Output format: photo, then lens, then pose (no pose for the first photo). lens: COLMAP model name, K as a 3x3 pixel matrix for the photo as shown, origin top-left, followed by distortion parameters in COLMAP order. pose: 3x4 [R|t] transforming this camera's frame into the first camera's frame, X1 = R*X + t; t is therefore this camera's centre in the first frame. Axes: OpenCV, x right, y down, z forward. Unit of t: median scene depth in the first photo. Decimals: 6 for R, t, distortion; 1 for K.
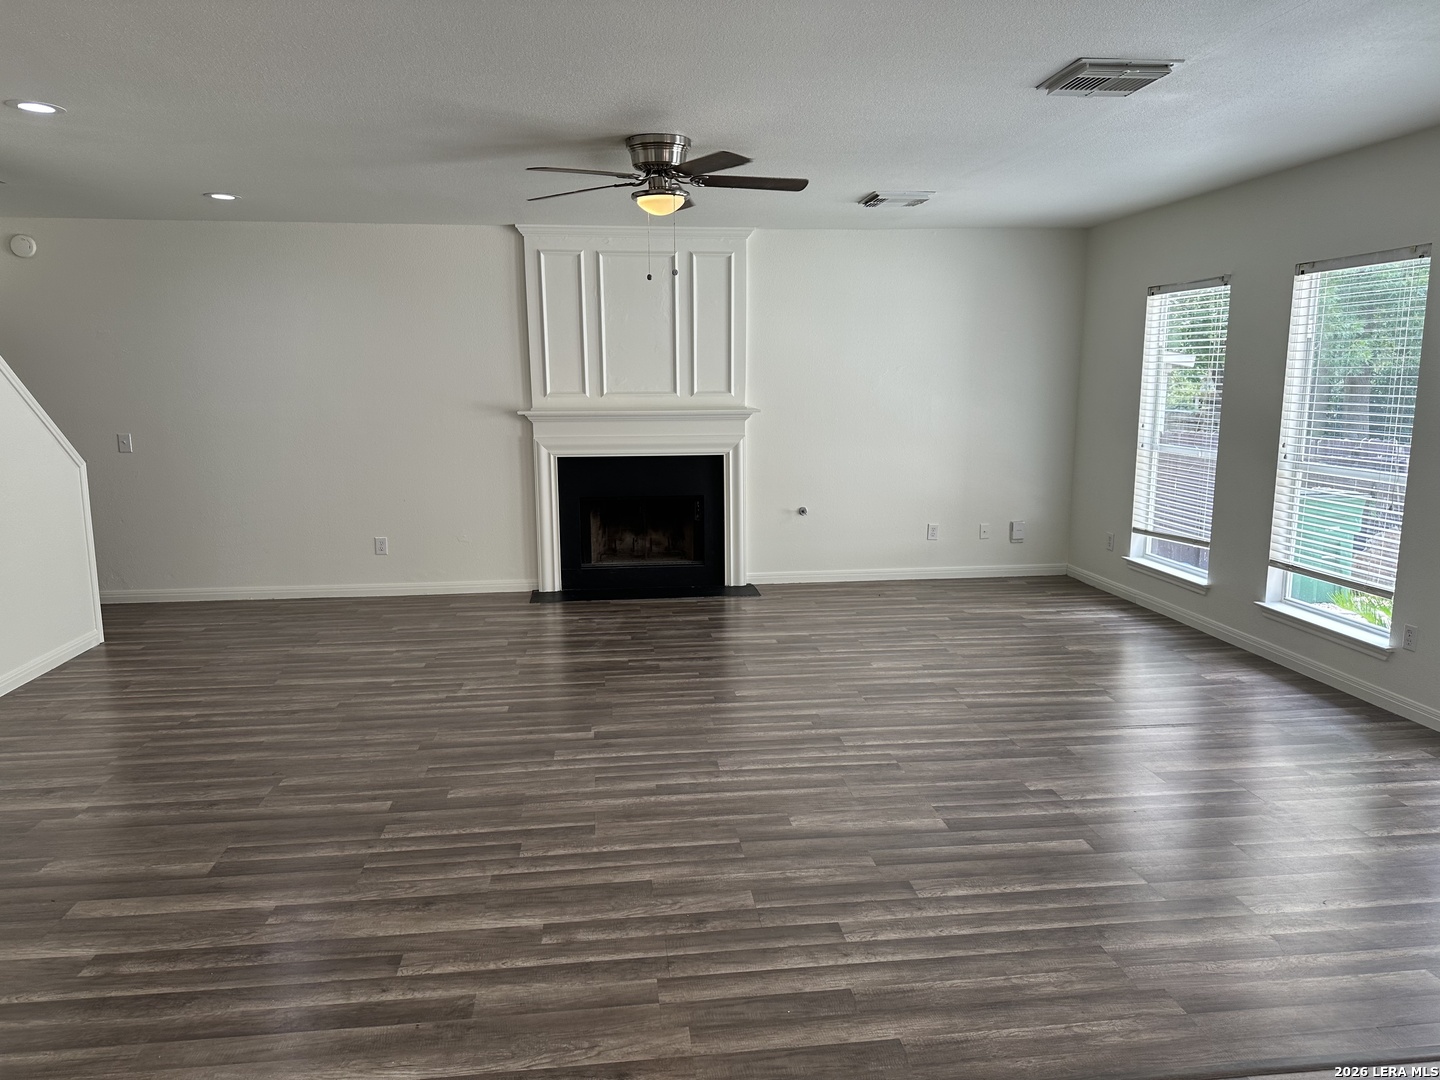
lens RADIAL K [[1018.2, 0, 719.6], [0, 1018.2, 544.3], [0, 0, 1]] dist [0.093674, -0.123632]
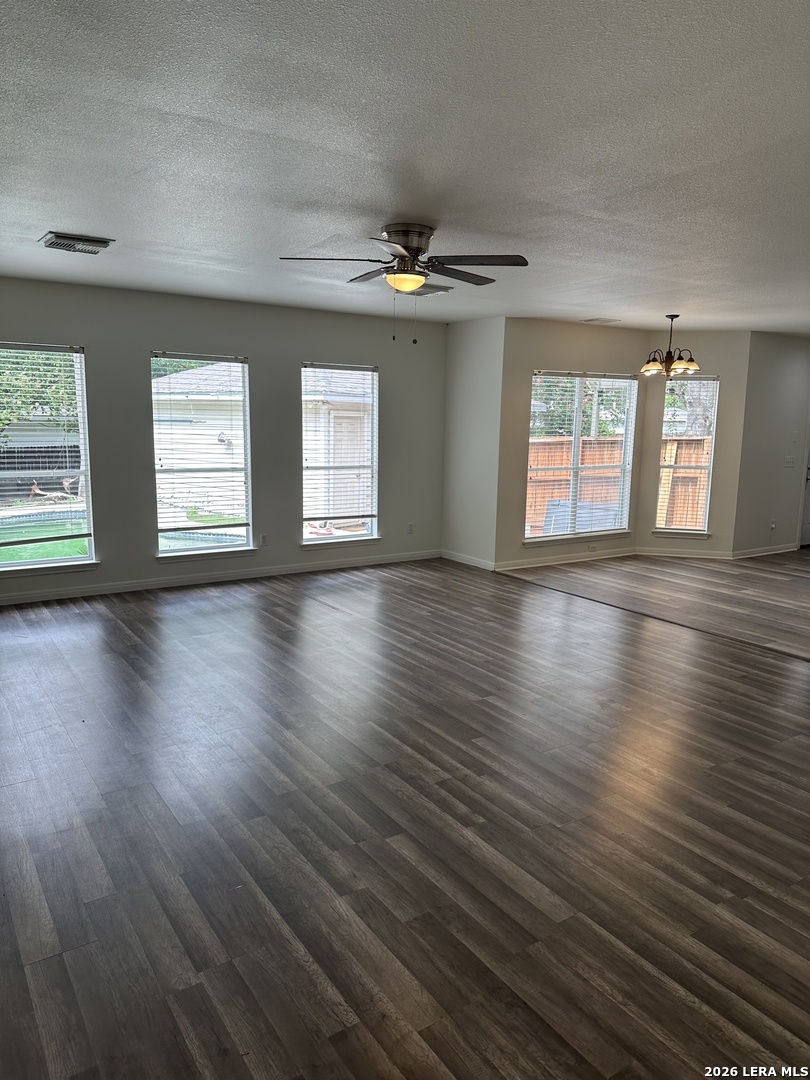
lens RADIAL K [[763.7, 0, 405.0], [0, 763.7, 525.3], [0, 0, 1]] dist [0.093674, -0.123632]
pose [[-0.461526, -0.128771, 0.877731, -0.839909], [0.132369, 0.968337, 0.211666, -0.229345], [-0.877195, 0.213874, -0.429868, 1.358940]]
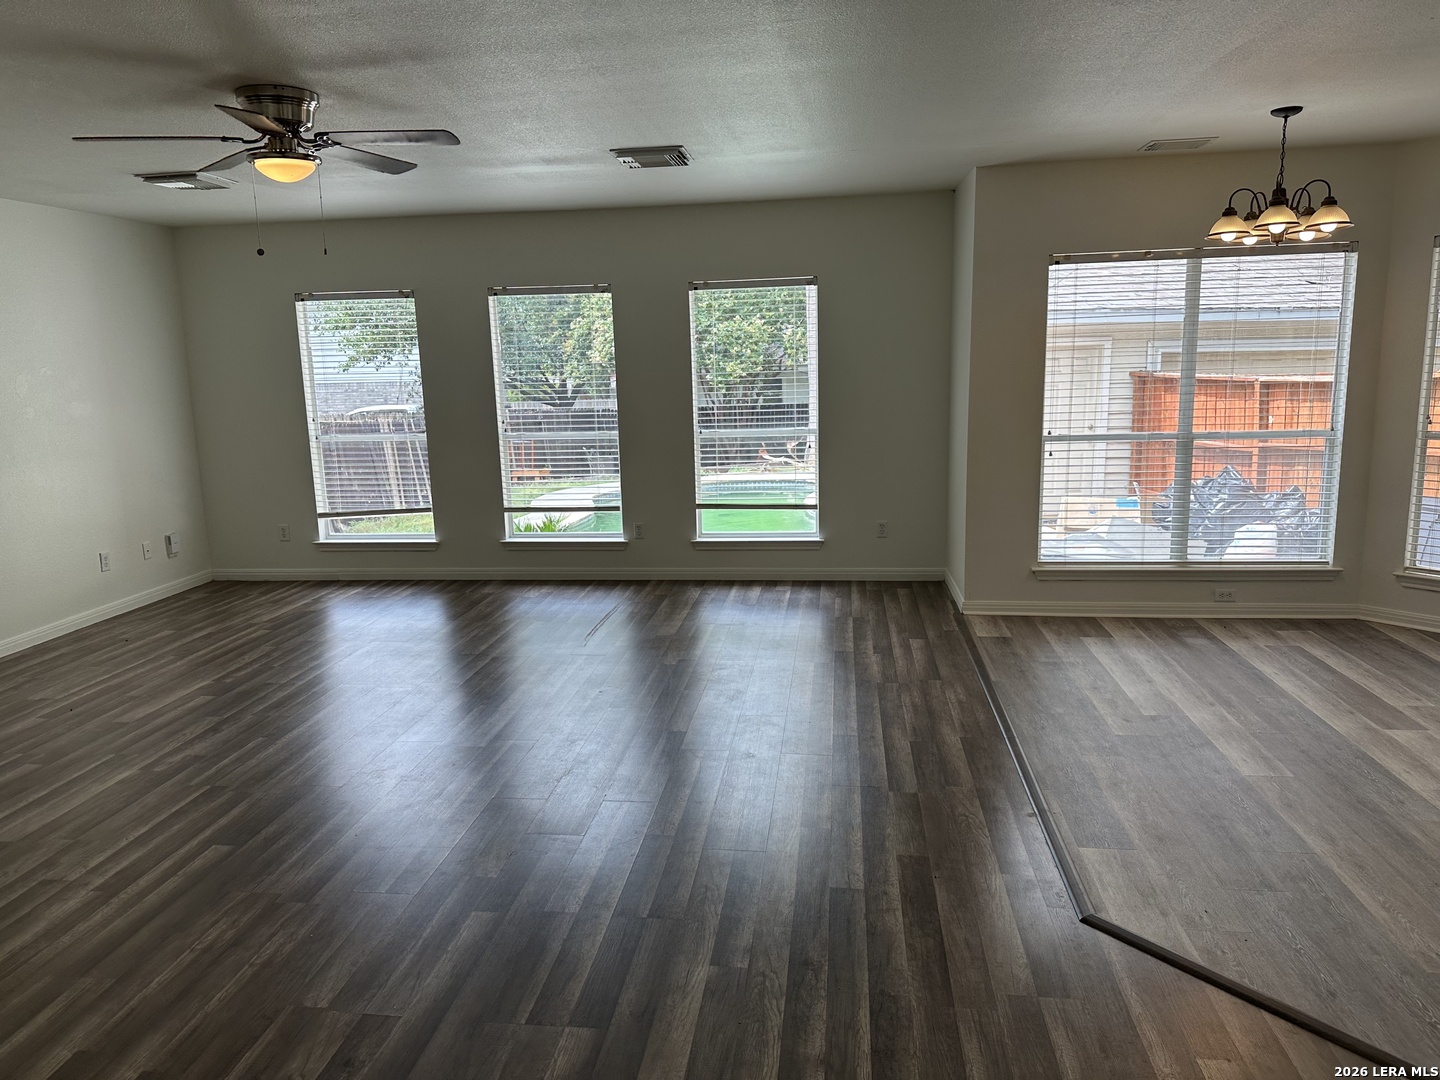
lens RADIAL K [[997.1, 0, 712.1], [0, 997.1, 539.9], [0, 0, 1]] dist [0.086184, -0.104379]
pose [[0.243082, -0.176811, 0.953755, -0.760174], [0.187044, 0.973338, 0.132770, -0.076764], [-0.951801, 0.146120, 0.269673, 0.454591]]
